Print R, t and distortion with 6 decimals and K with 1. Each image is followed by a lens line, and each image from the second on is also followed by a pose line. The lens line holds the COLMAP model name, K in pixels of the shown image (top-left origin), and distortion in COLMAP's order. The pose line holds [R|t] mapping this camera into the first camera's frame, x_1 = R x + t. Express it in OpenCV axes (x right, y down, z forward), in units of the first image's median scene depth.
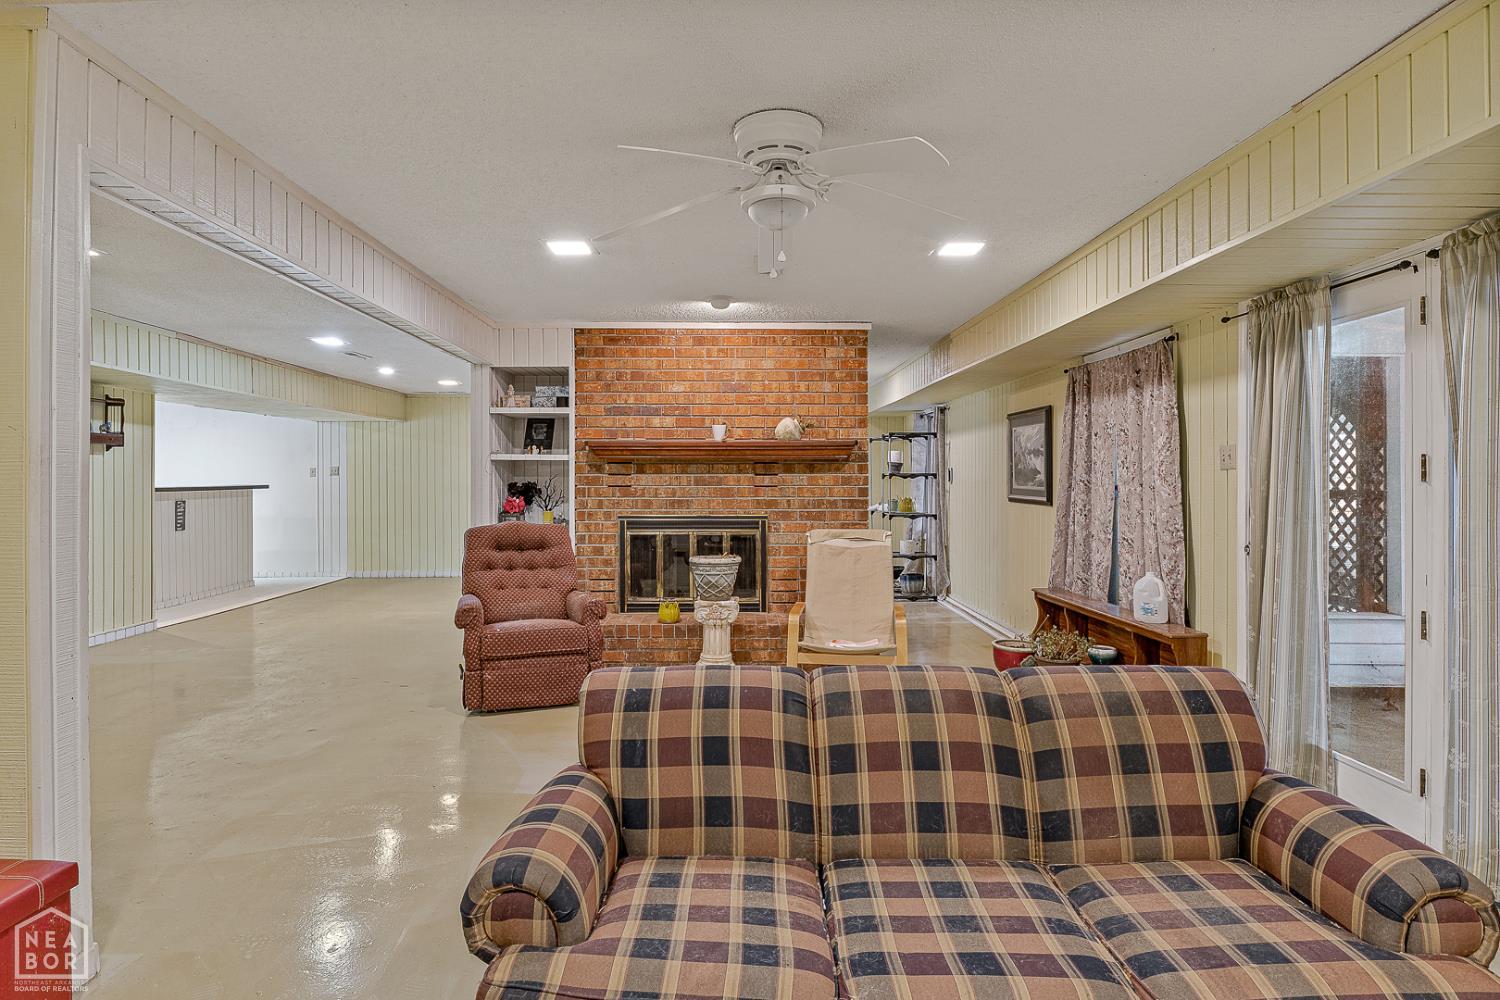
lens RADIAL K [[781.7, 0, 750.6], [0, 781.7, 468.3], [0, 0, 1]] dist [-0.018137, 0.000413]
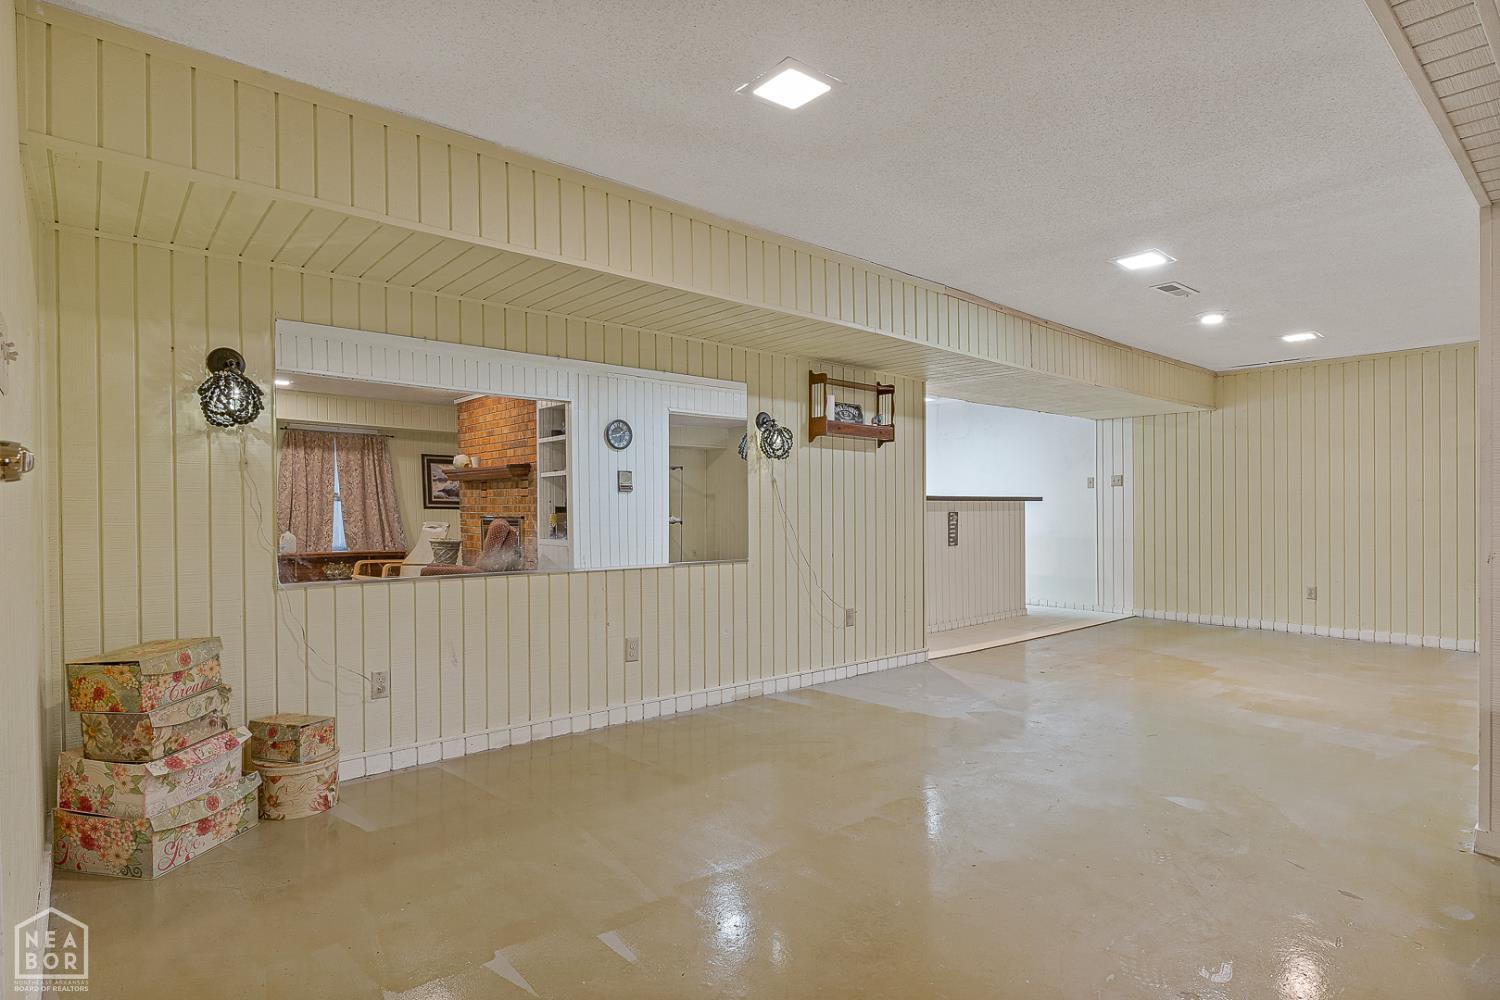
lens RADIAL K [[779.3, 0, 750.0], [0, 779.3, 500.0], [0, 0, 1]] dist [-0.002733, -0.001373]
pose [[0.626106, -0.000824, -0.779738, -0.197702], [0.004340, 0.999988, 0.002428, 0.026350], [0.779726, -0.004905, 0.626101, 0.275716]]
